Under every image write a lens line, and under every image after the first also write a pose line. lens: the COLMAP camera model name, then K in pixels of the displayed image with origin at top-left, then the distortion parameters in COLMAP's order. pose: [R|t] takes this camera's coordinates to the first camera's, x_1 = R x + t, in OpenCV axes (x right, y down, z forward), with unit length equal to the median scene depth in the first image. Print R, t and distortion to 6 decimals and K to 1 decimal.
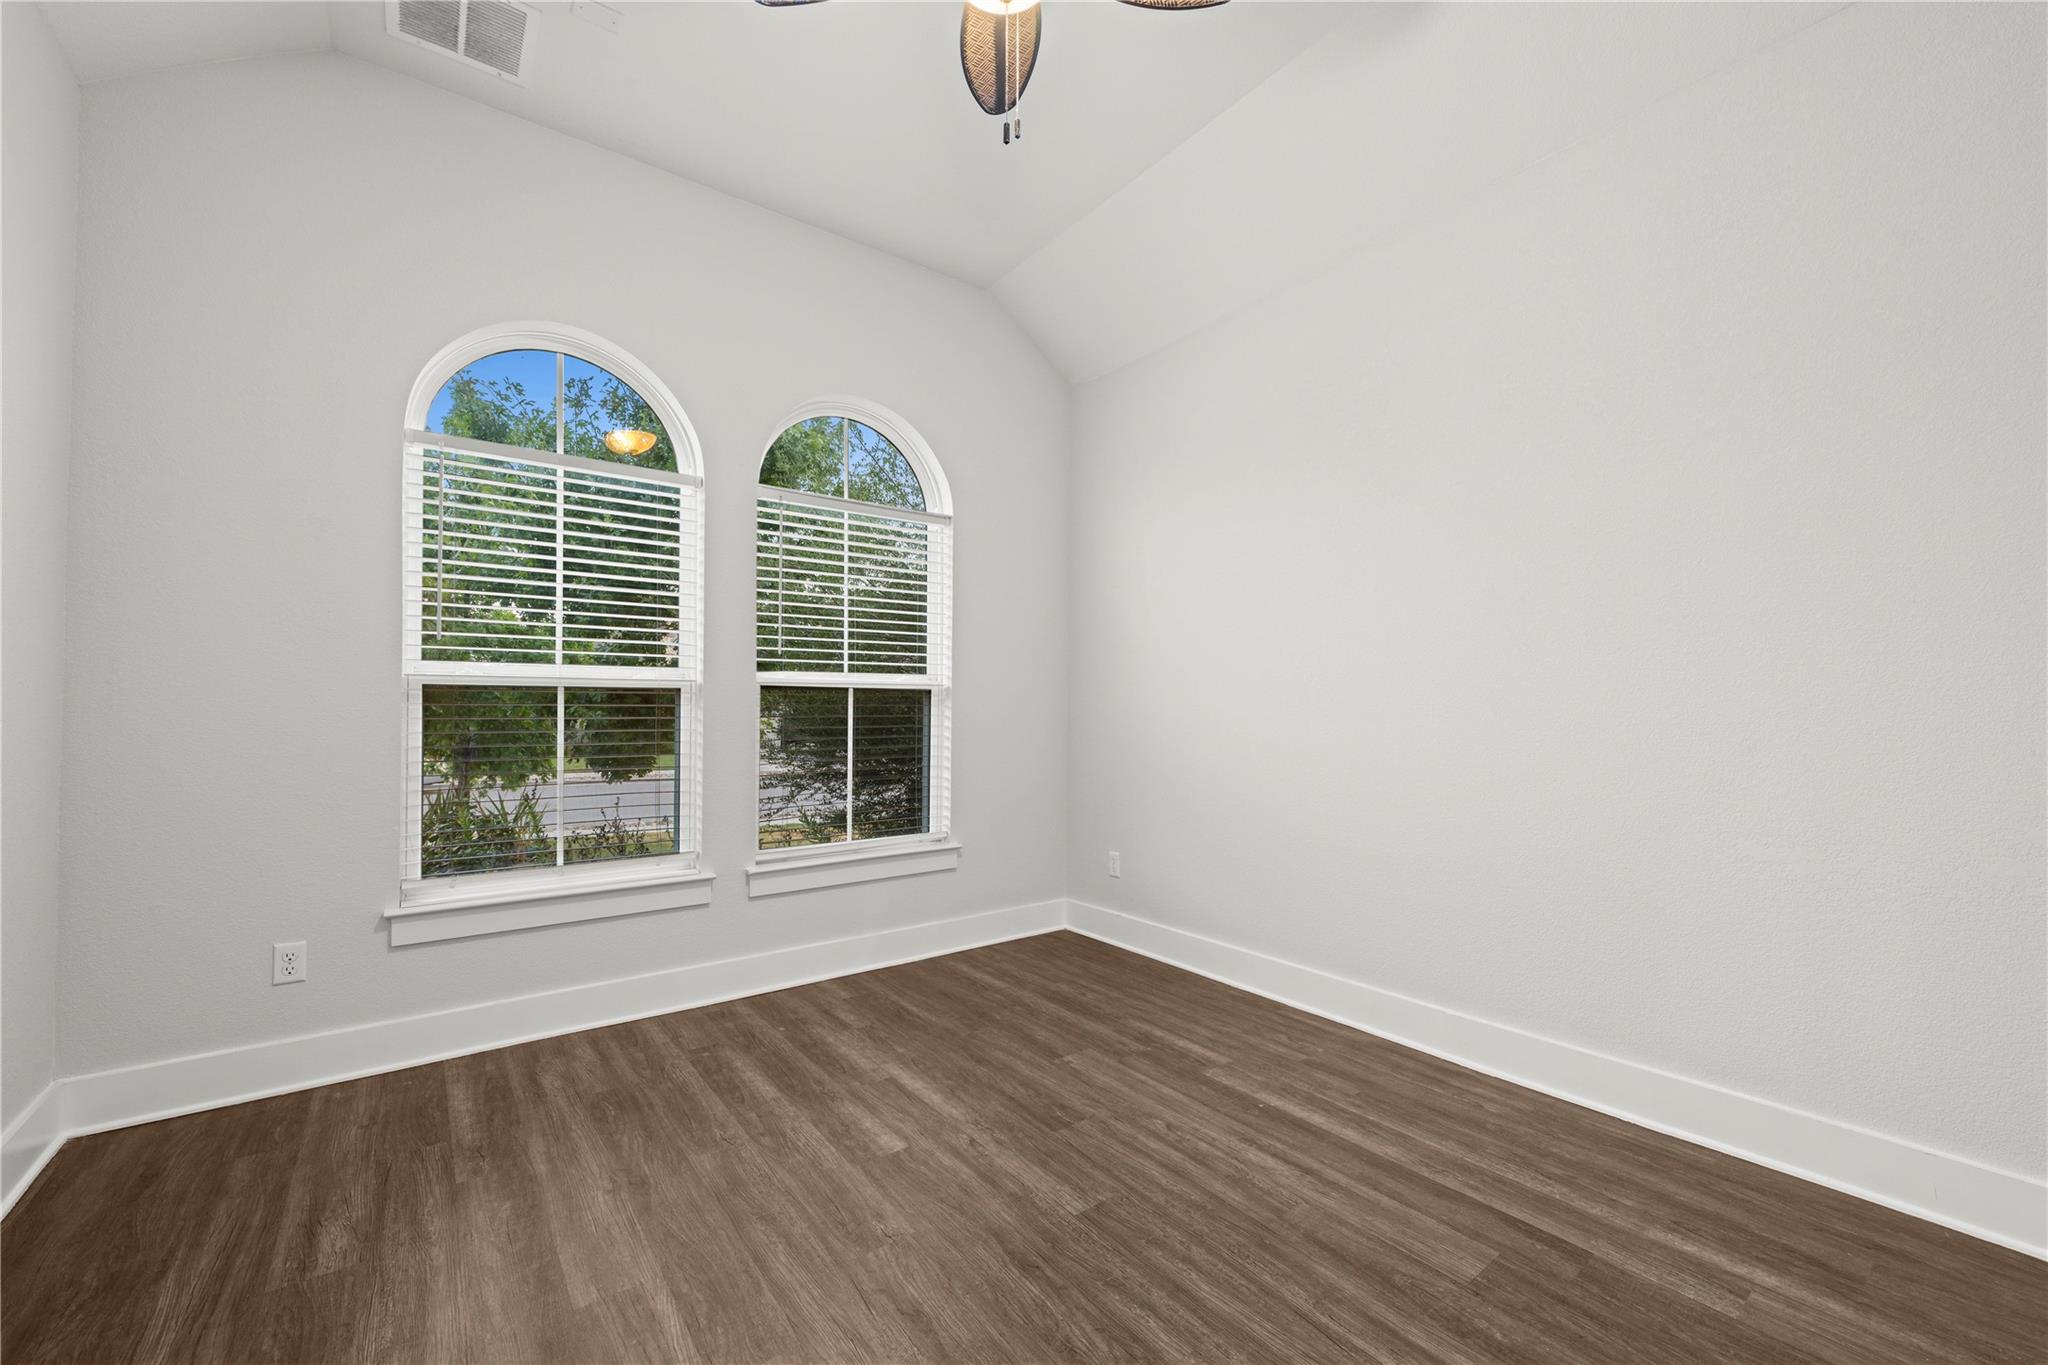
lens RADIAL K [[806.6, 0, 1028.7], [0, 806.6, 693.0], [0, 0, 1]] dist [0.001413, -0.000991]
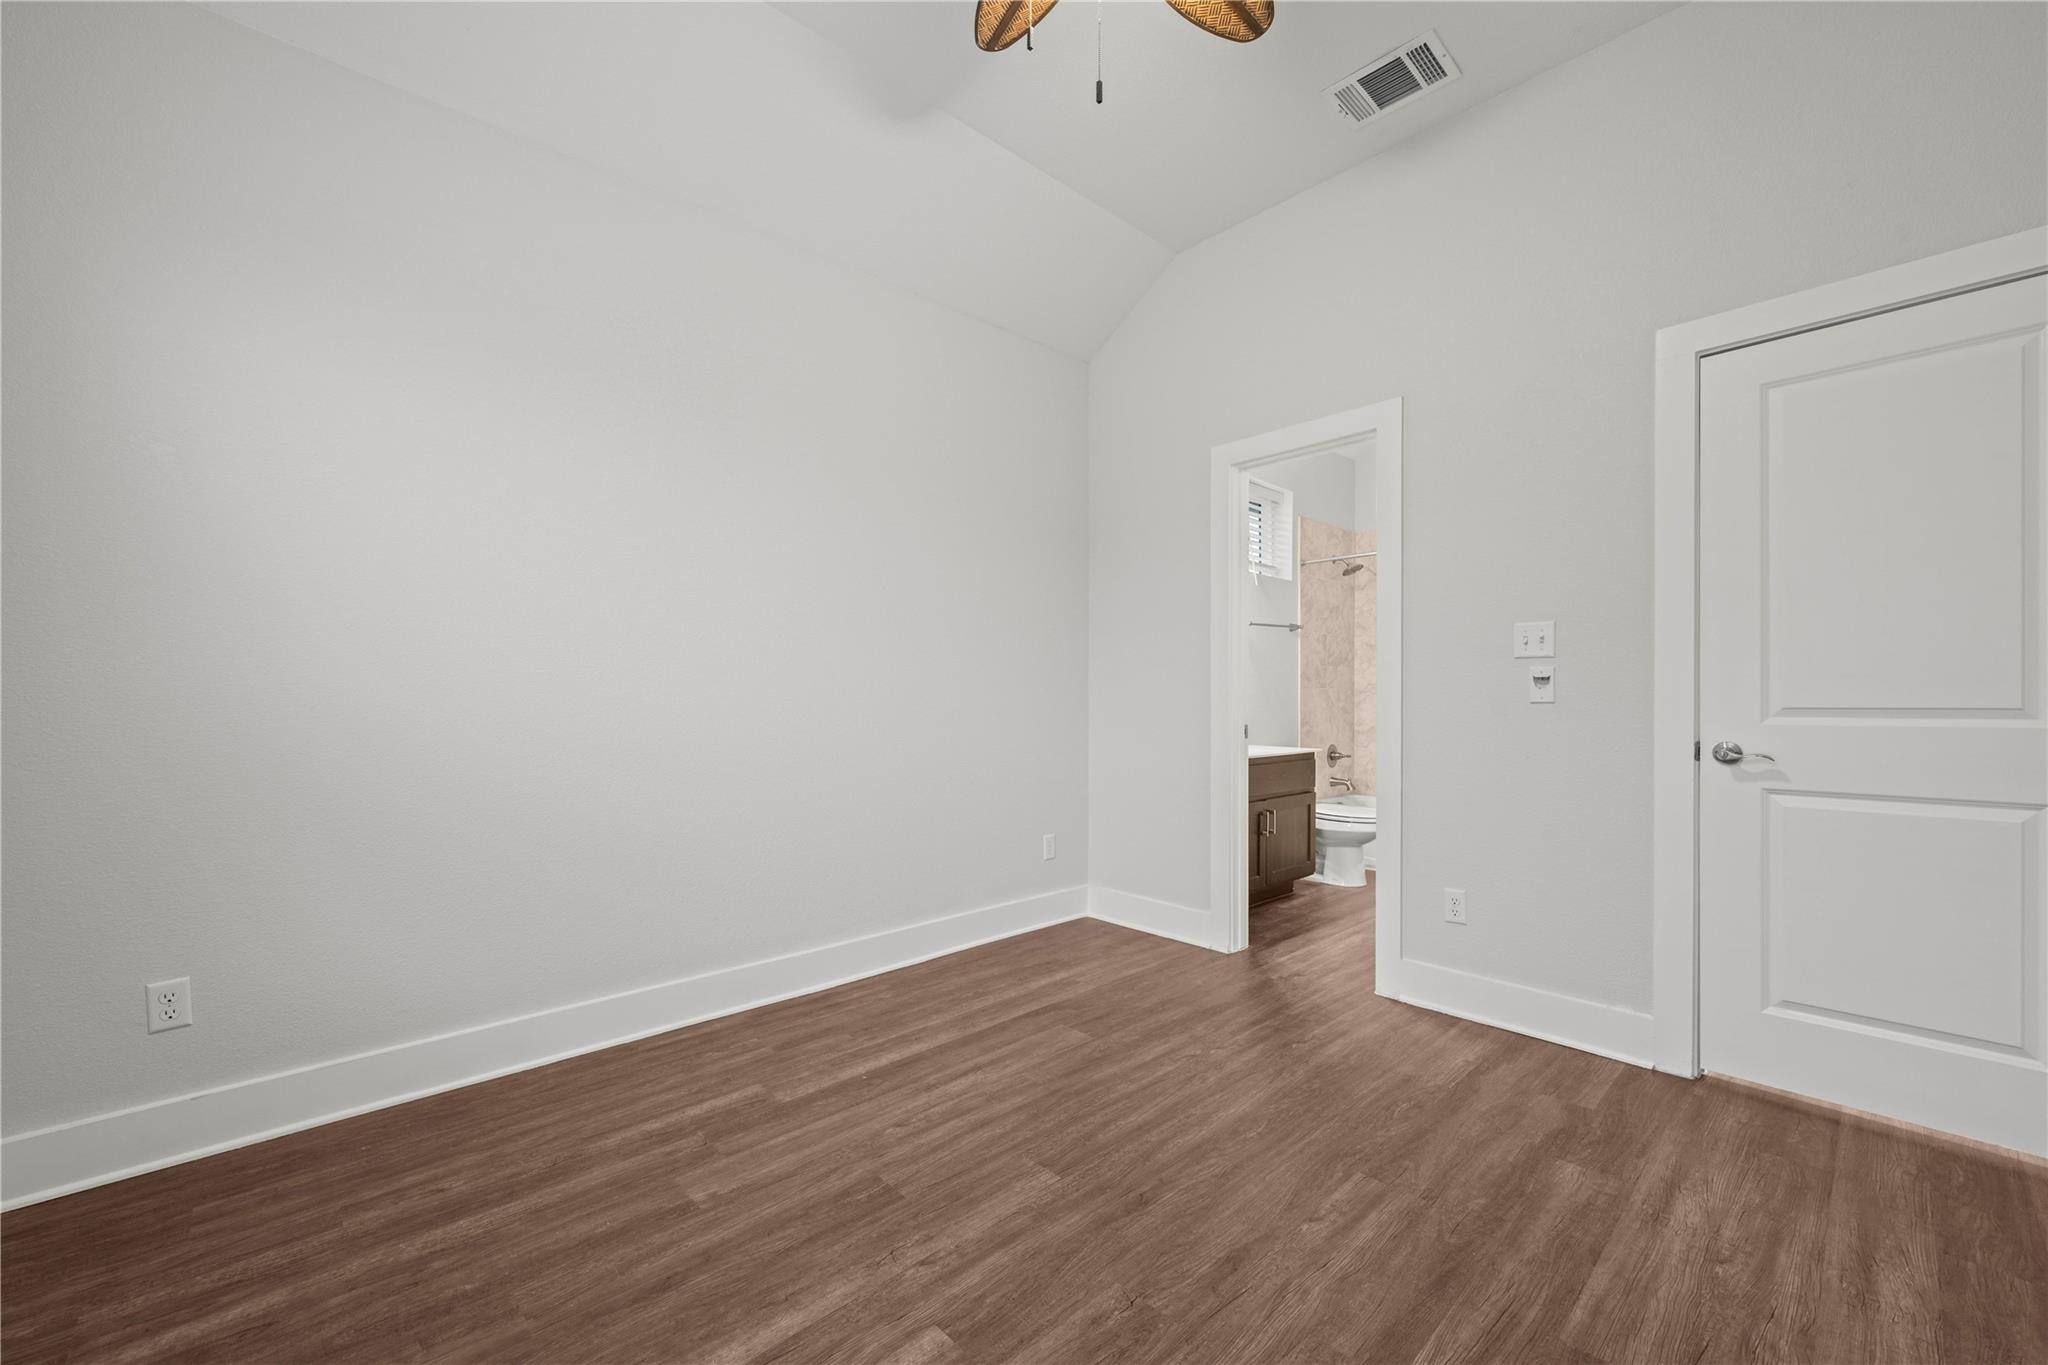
lens RADIAL K [[806.6, 0, 1026.9], [0, 806.6, 694.4], [0, 0, 1]] dist [0.001413, -0.000991]
pose [[-0.093119, -0.003640, 0.995648, -0.807017], [-0.020352, 0.999791, 0.001752, 0.011510], [-0.995447, -0.020100, -0.093174, 0.944943]]
